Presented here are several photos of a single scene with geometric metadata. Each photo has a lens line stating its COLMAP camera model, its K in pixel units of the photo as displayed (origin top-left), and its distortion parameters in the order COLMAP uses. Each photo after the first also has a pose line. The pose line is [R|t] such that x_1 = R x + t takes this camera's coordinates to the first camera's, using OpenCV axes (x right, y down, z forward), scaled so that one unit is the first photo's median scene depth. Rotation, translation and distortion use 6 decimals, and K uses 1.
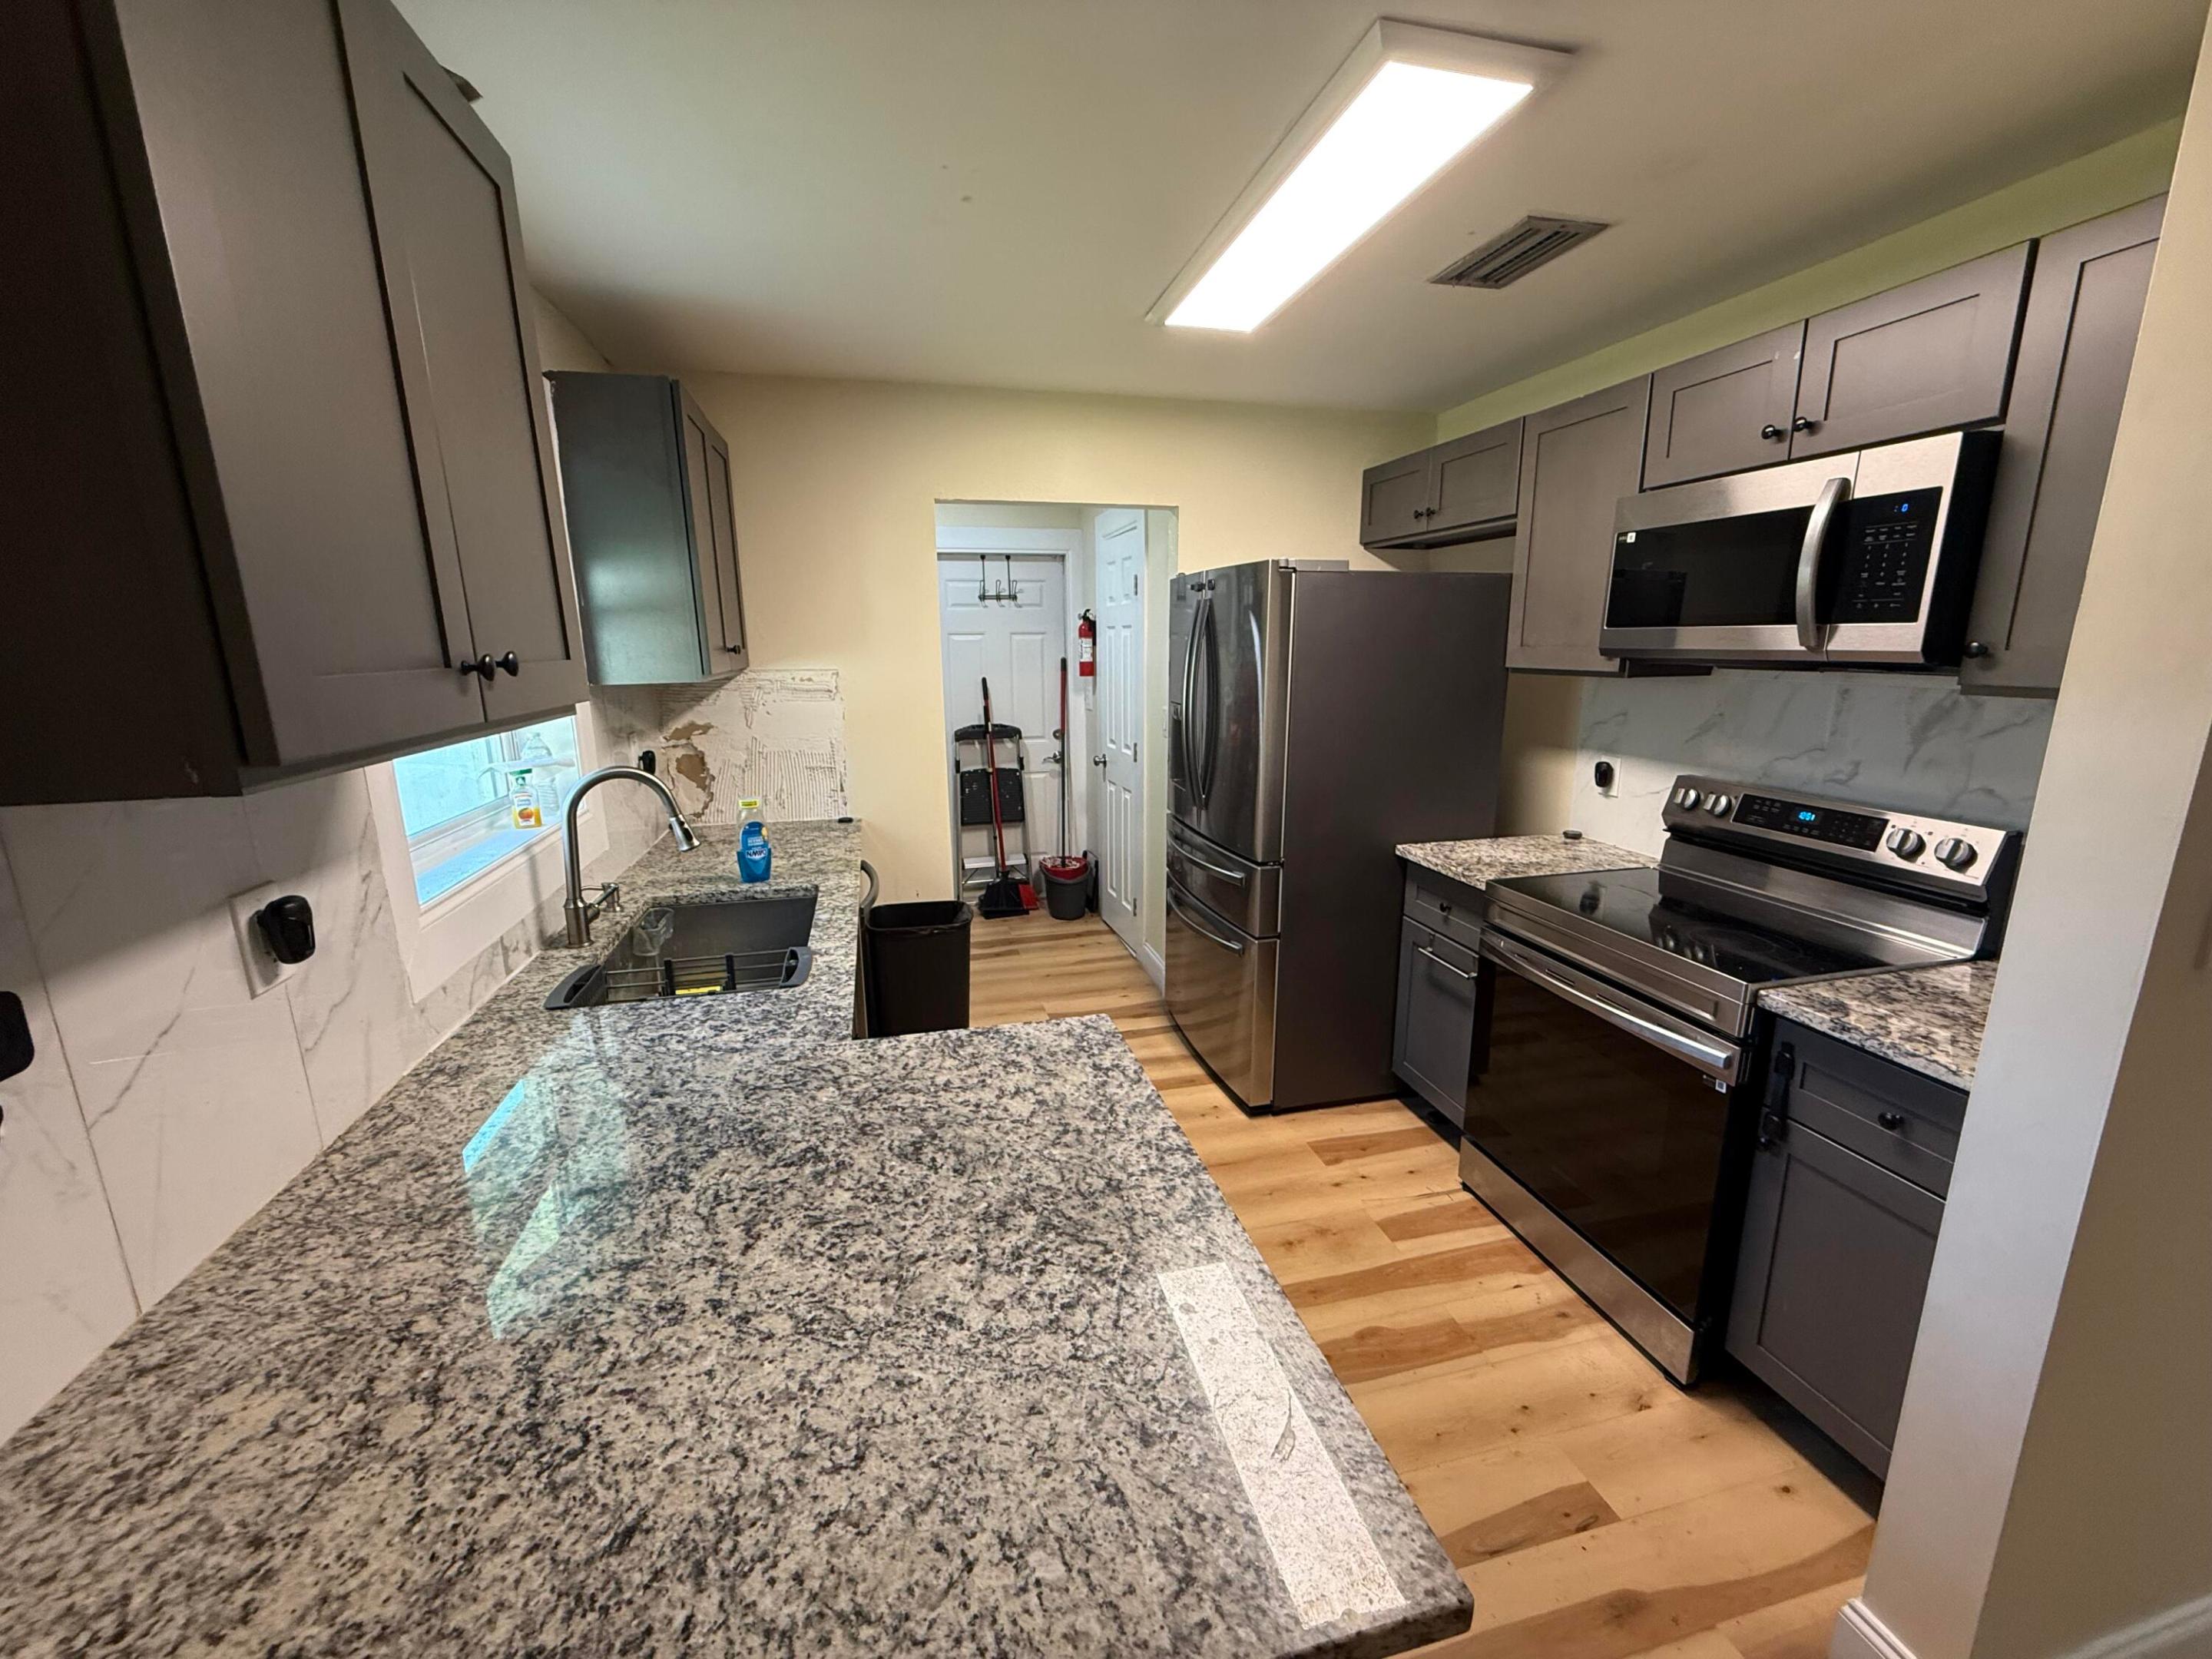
lens RADIAL K [[881.4, 0, 1102.5], [0, 881.4, 829.5], [0, 0, 1]] dist [0.001338, 0.000333]
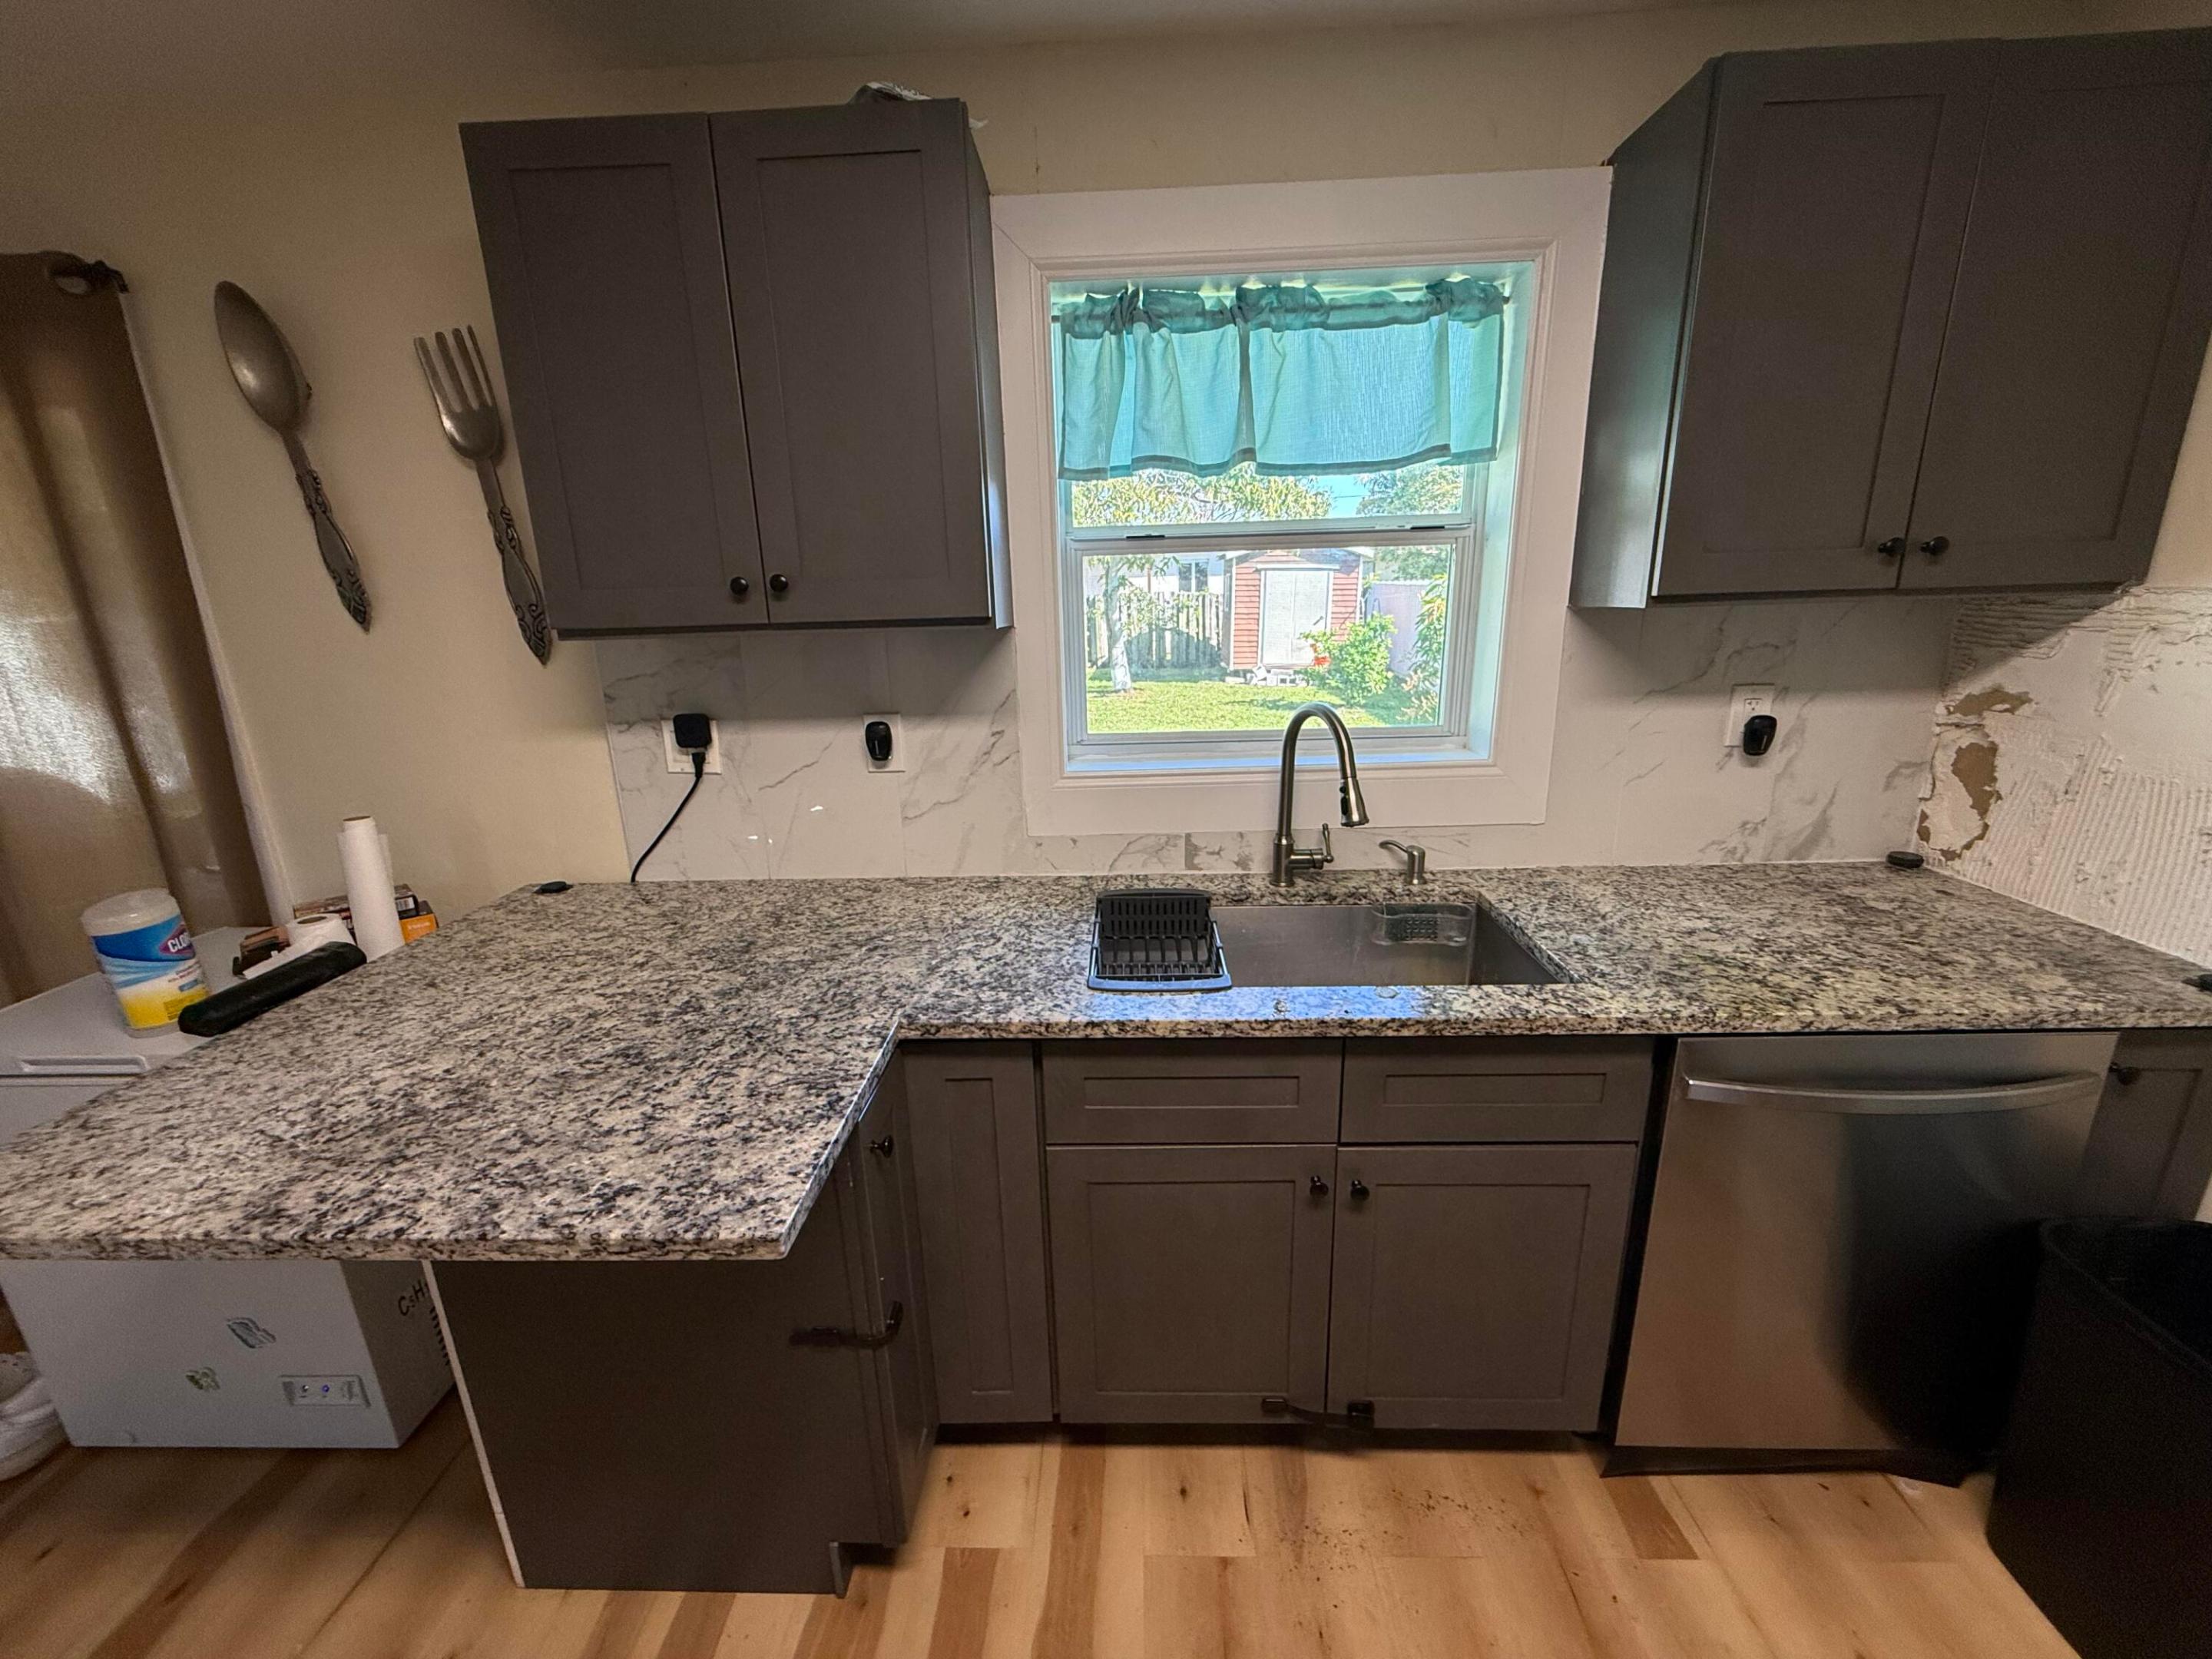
lens RADIAL K [[881.4, 0, 1102.5], [0, 881.4, 829.5], [0, 0, 1]] dist [0.001338, 0.000333]
pose [[-0.281432, 0.270039, -0.920801, 0.265262], [-0.170802, 0.930166, 0.324990, -0.165342], [0.944258, 0.248737, -0.215655, 0.849330]]
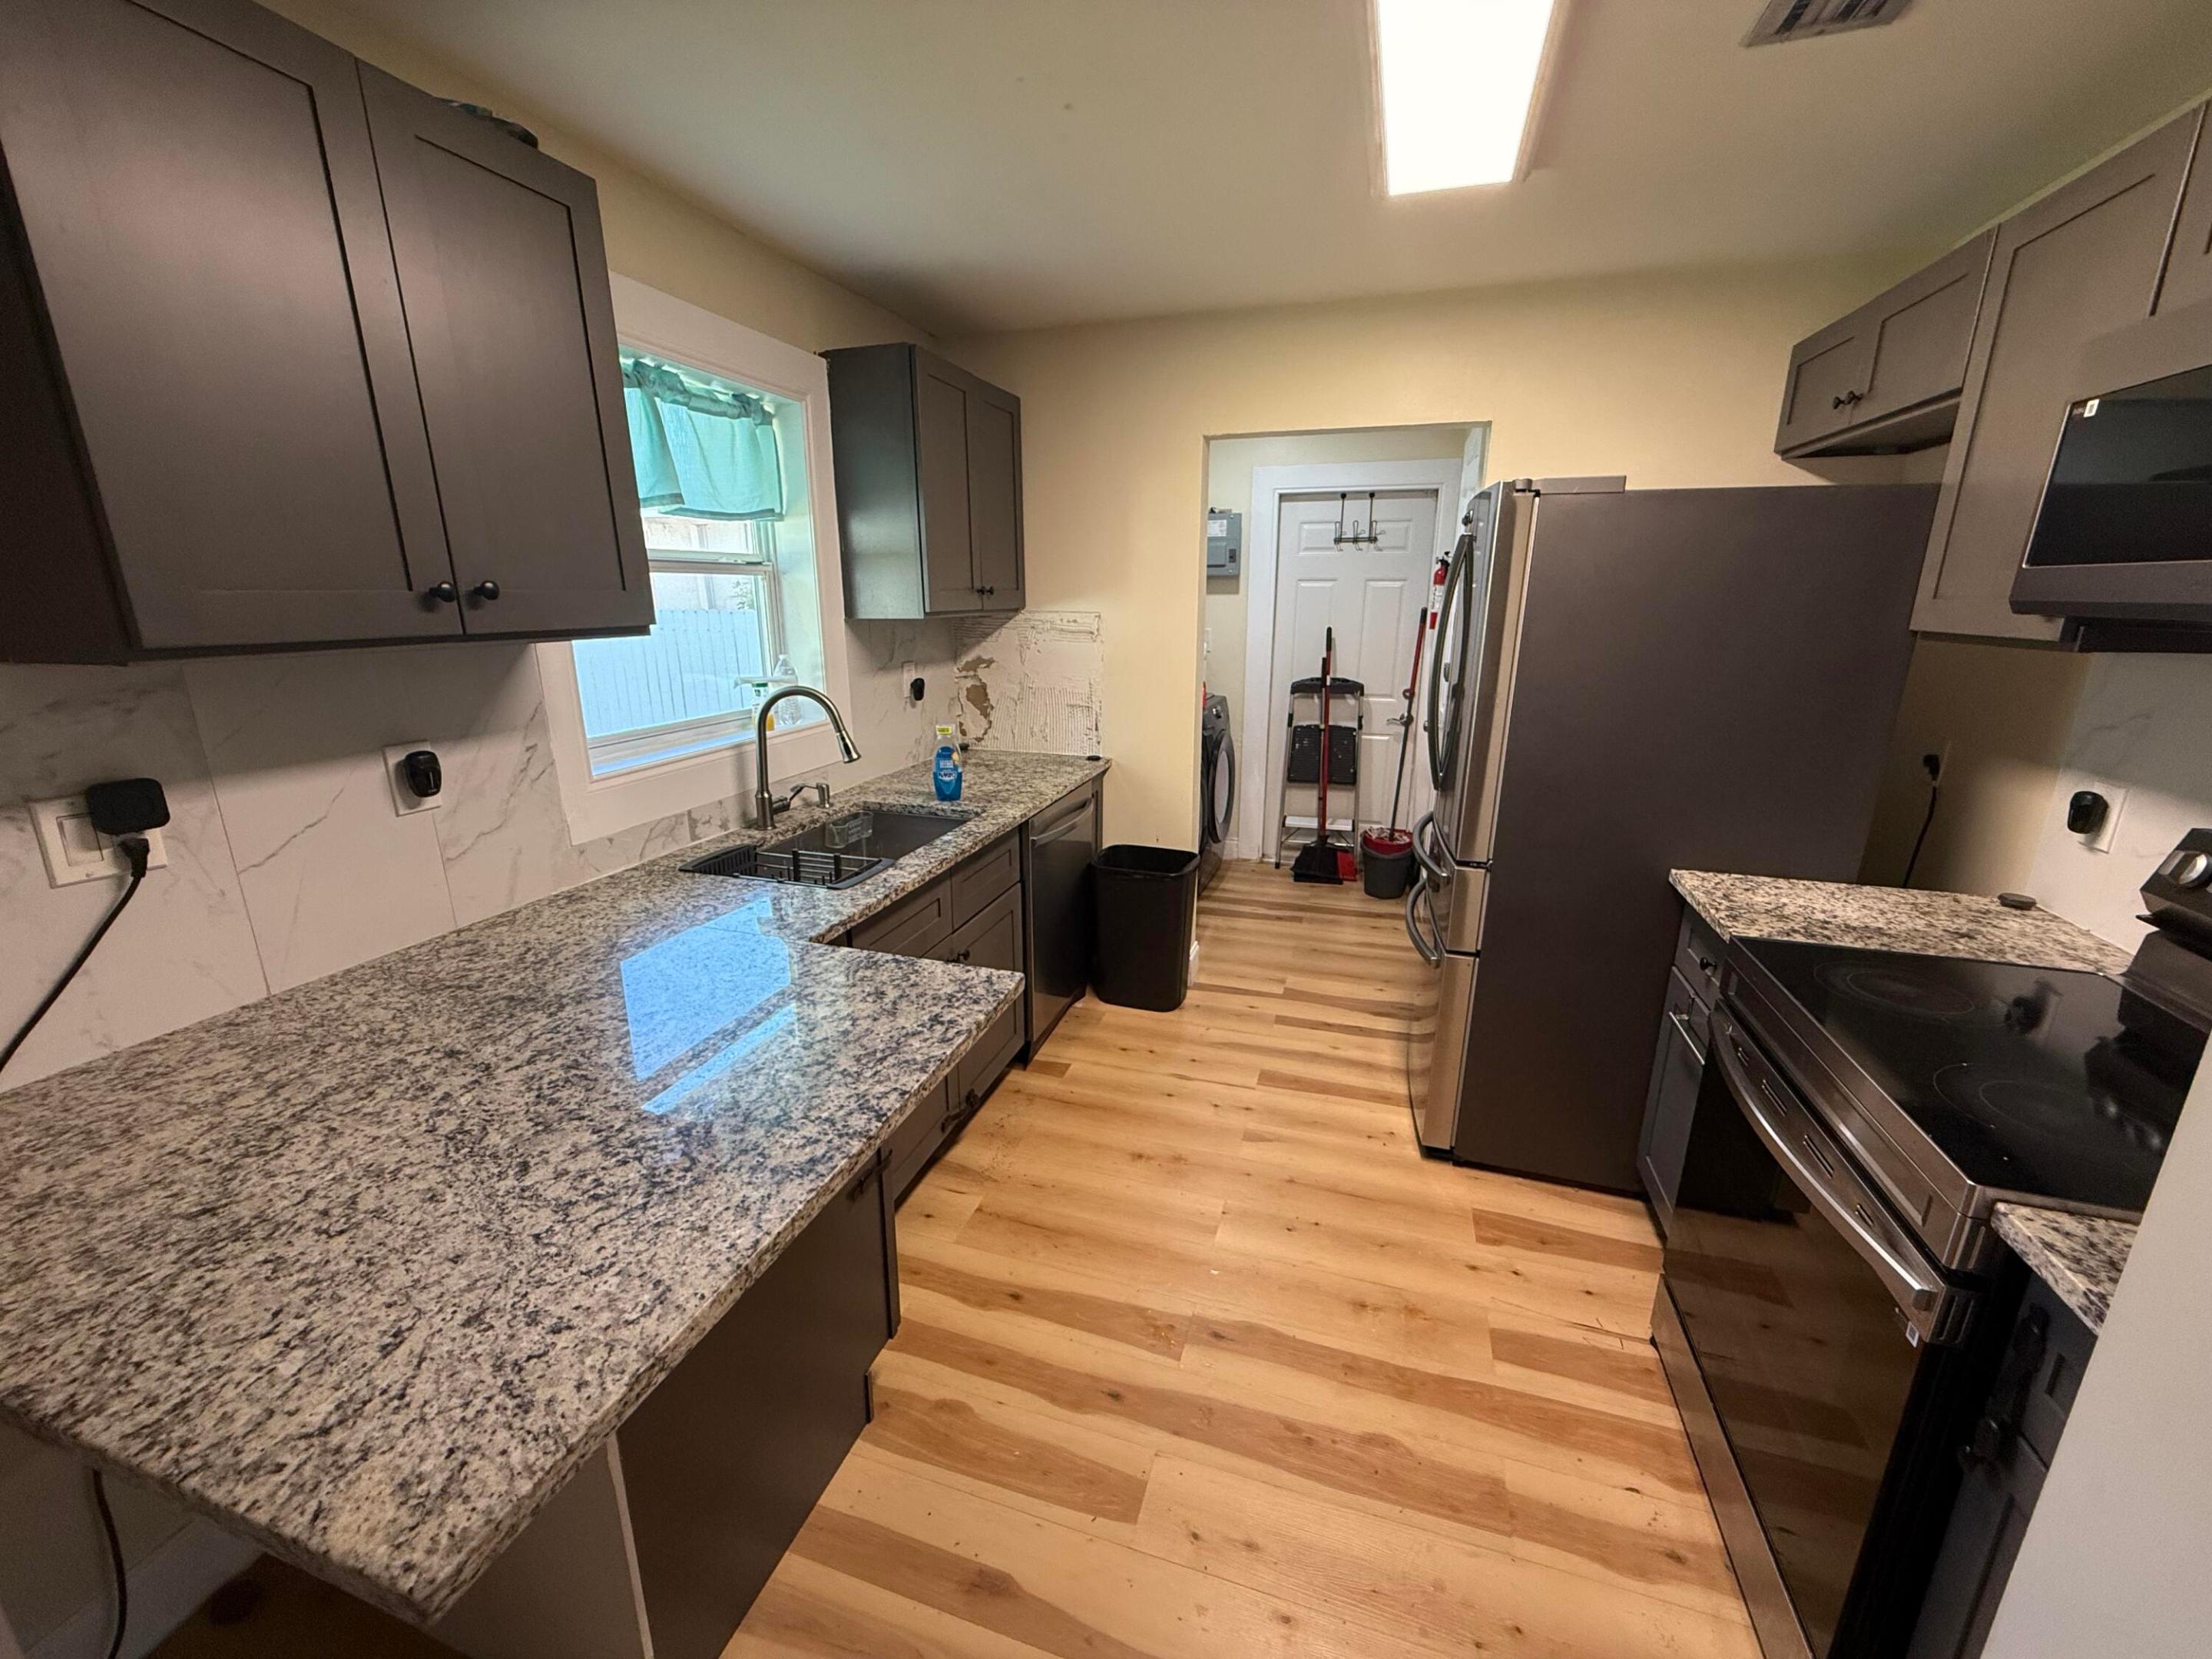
lens RADIAL K [[881.4, 0, 1102.5], [0, 881.4, 829.5], [0, 0, 1]] dist [0.001338, 0.000333]
pose [[0.848705, 0.147871, -0.507773, 0.368371], [-0.120211, 0.988923, 0.087066, -0.027064], [0.515023, -0.012853, 0.857080, 0.153305]]
